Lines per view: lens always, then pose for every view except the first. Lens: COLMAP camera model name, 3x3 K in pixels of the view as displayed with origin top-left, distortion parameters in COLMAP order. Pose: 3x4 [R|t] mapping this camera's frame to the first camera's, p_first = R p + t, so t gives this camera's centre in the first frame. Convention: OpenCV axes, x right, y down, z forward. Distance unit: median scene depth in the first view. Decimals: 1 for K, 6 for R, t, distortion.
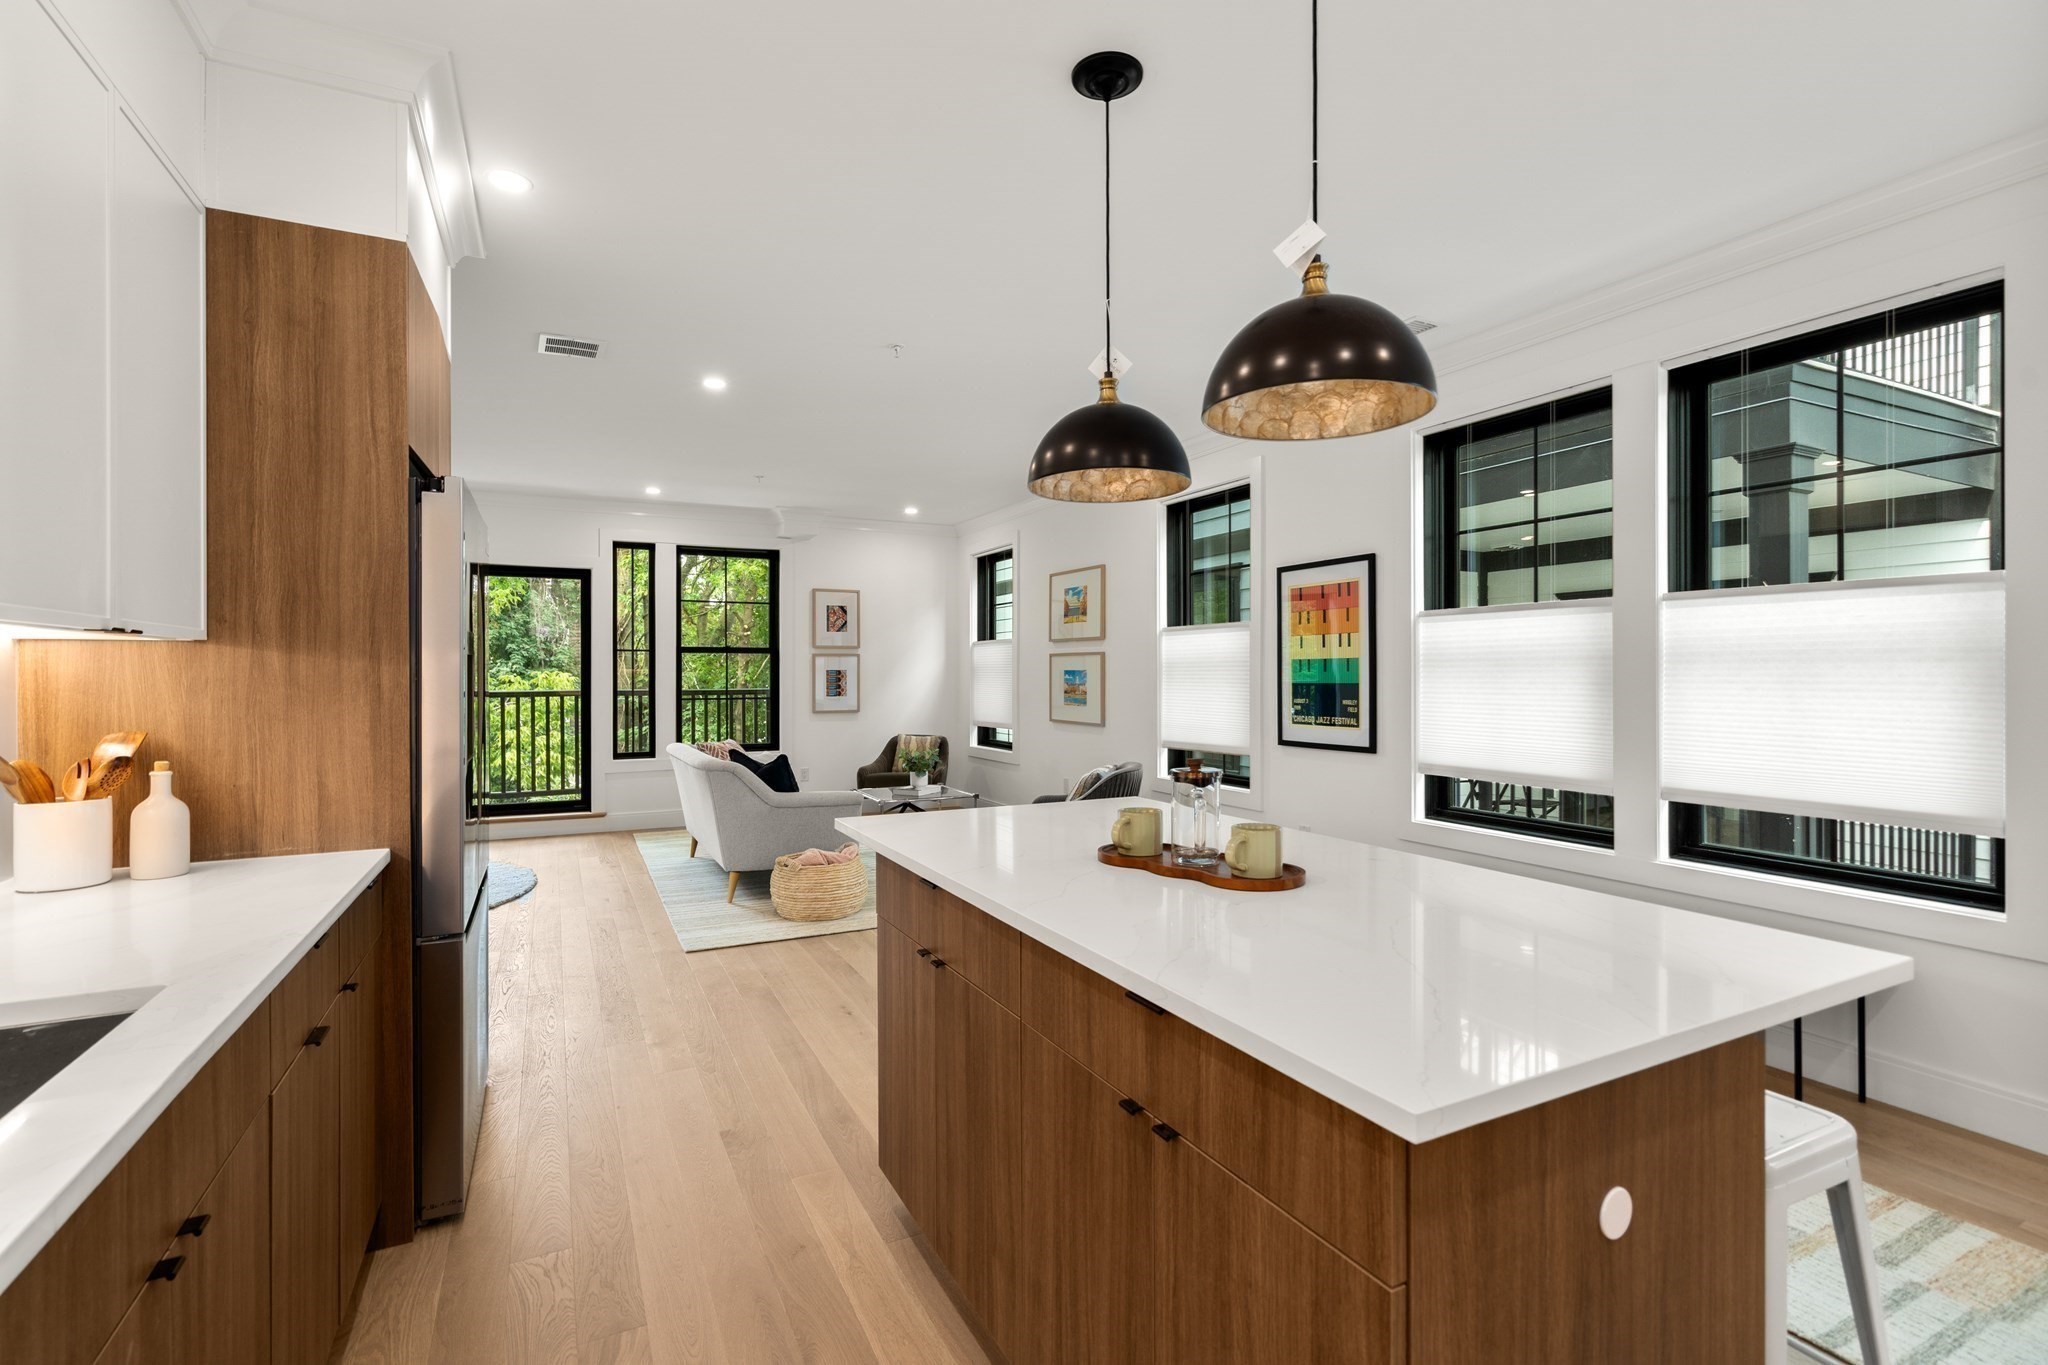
lens RADIAL K [[926.2, 0, 1017.1], [0, 926.2, 670.6], [0, 0, 1]] dist [-0.001401, 0.000960]
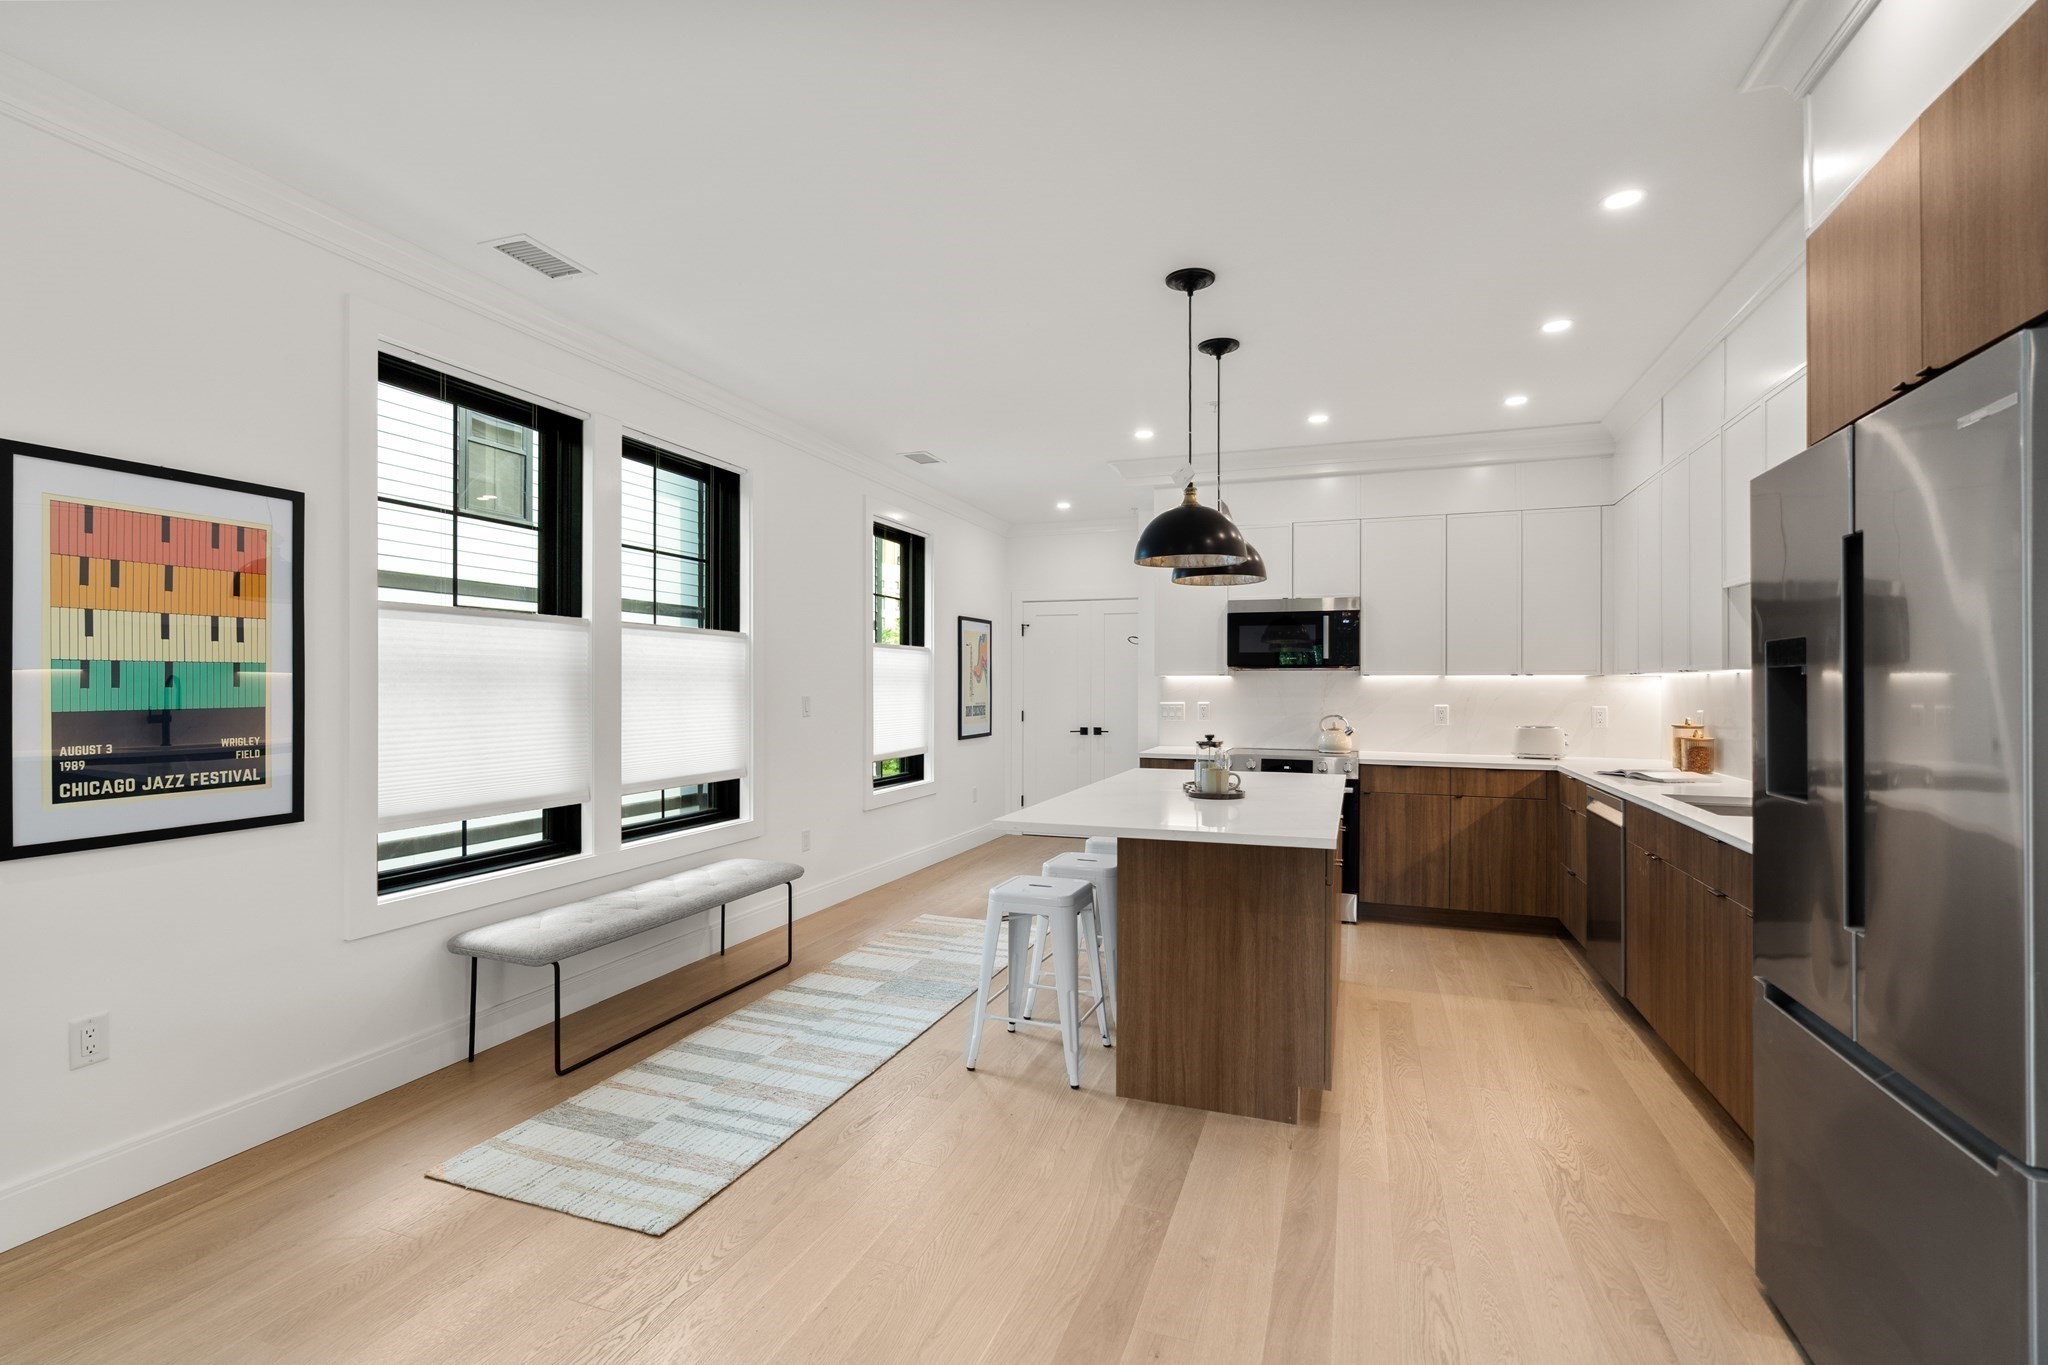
lens RADIAL K [[926.2, 0, 1014.3], [0, 926.2, 685.4], [0, 0, 1]] dist [-0.001401, 0.000960]
pose [[-0.681707, 0.002071, 0.731622, -0.217229], [-0.000970, 0.999993, -0.003734, 0.001097], [-0.731624, -0.003255, -0.681700, 0.611397]]
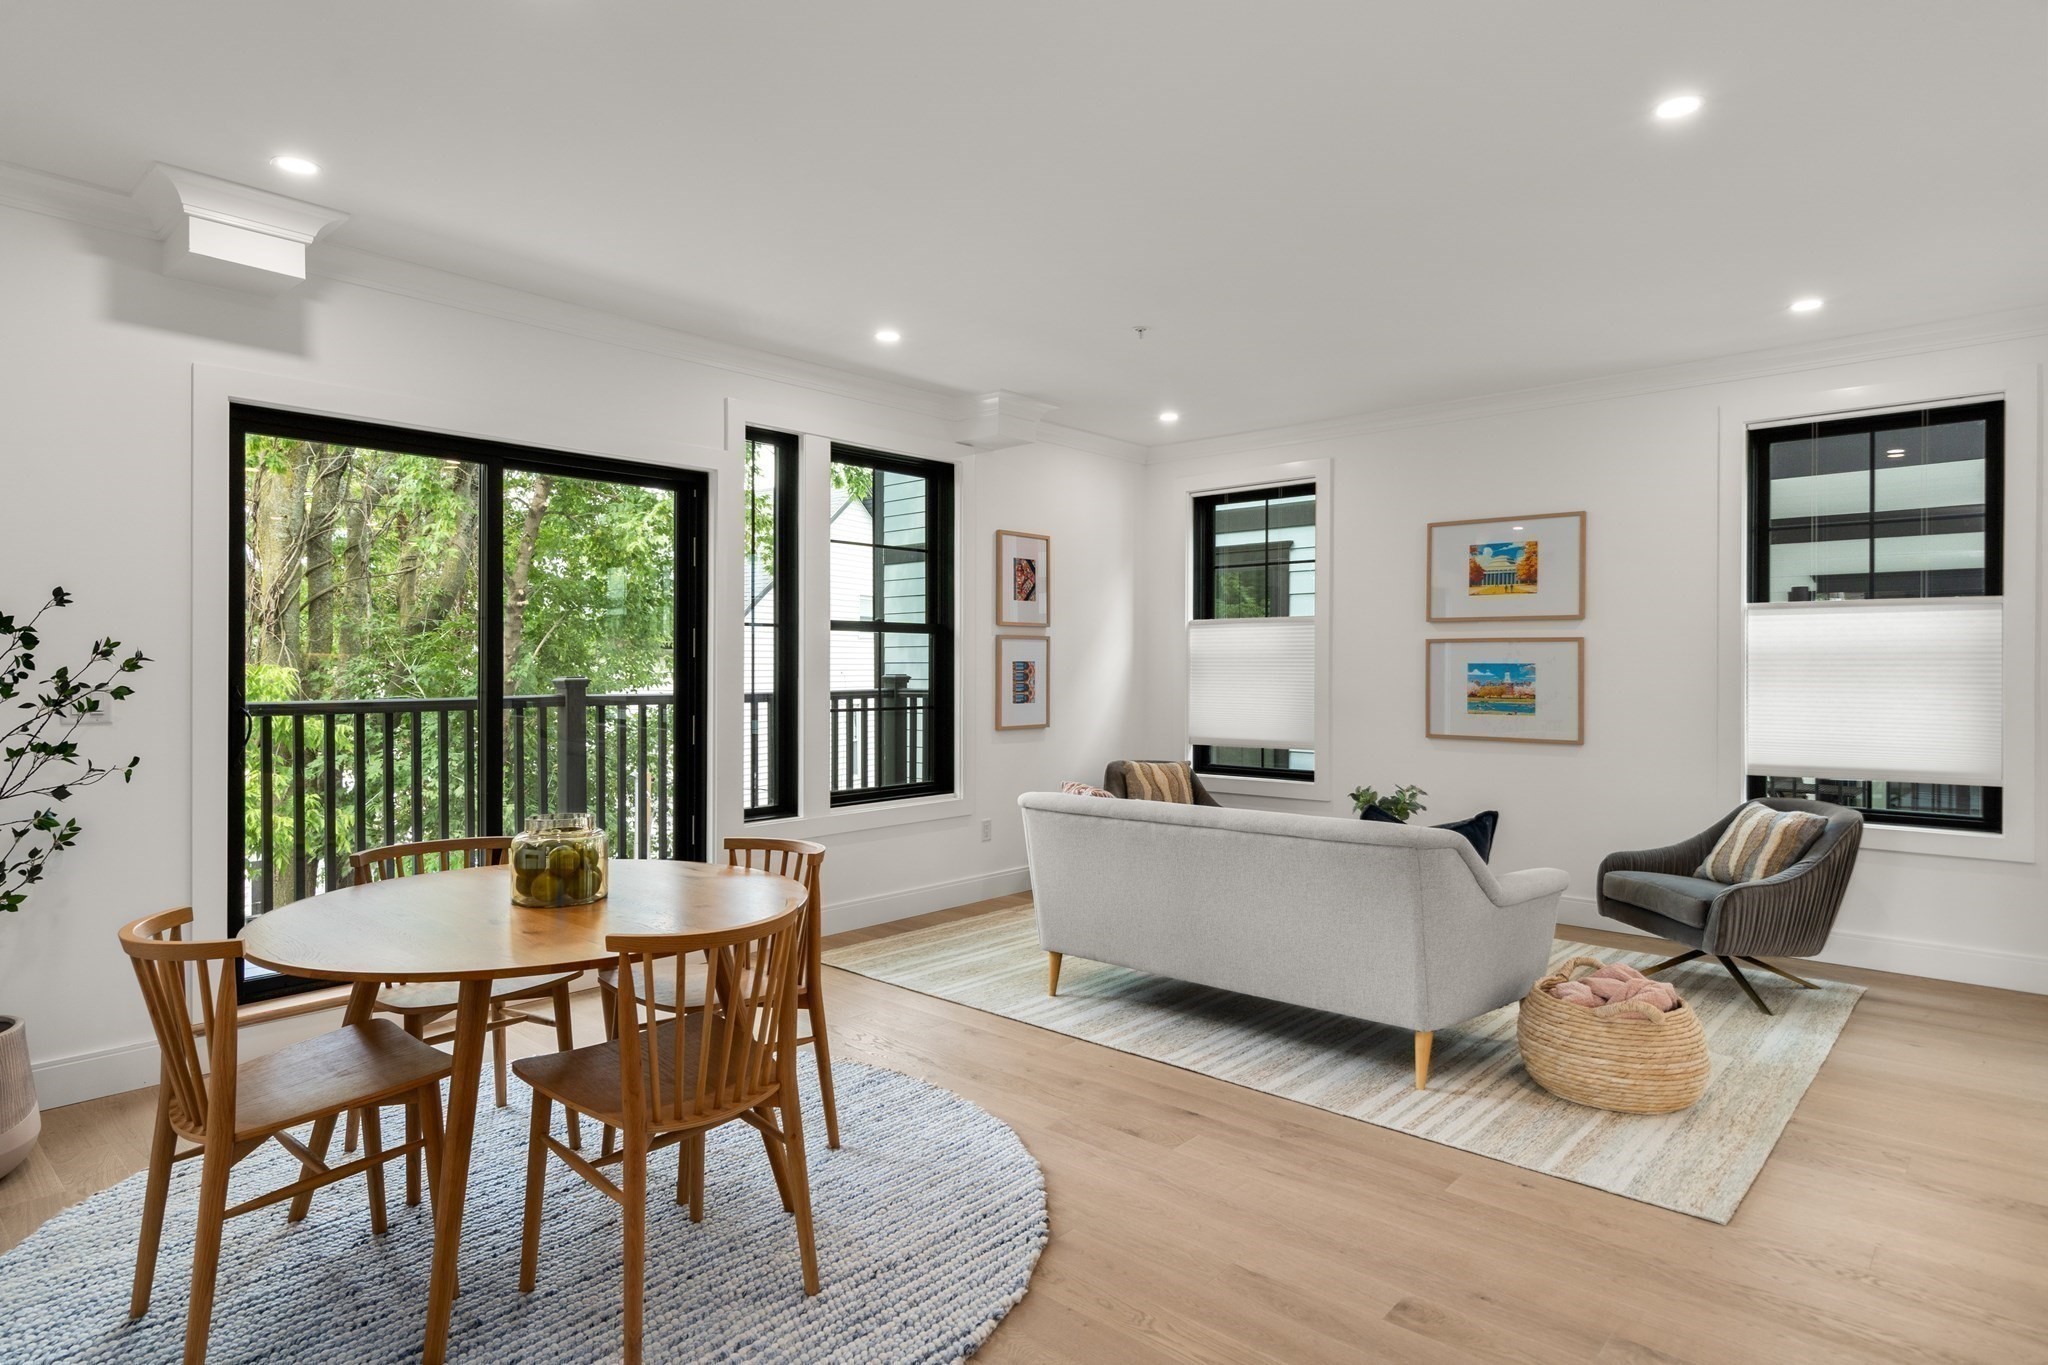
lens RADIAL K [[1125.1, 0, 1023.7], [0, 1125.1, 665.3], [0, 0, 1]] dist [0.003543, 0.000534]
pose [[0.930668, 0.004428, 0.365838, -0.513264], [-0.004432, 0.999990, -0.000827, 0.002690], [-0.365838, -0.000851, 0.930678, 0.314240]]
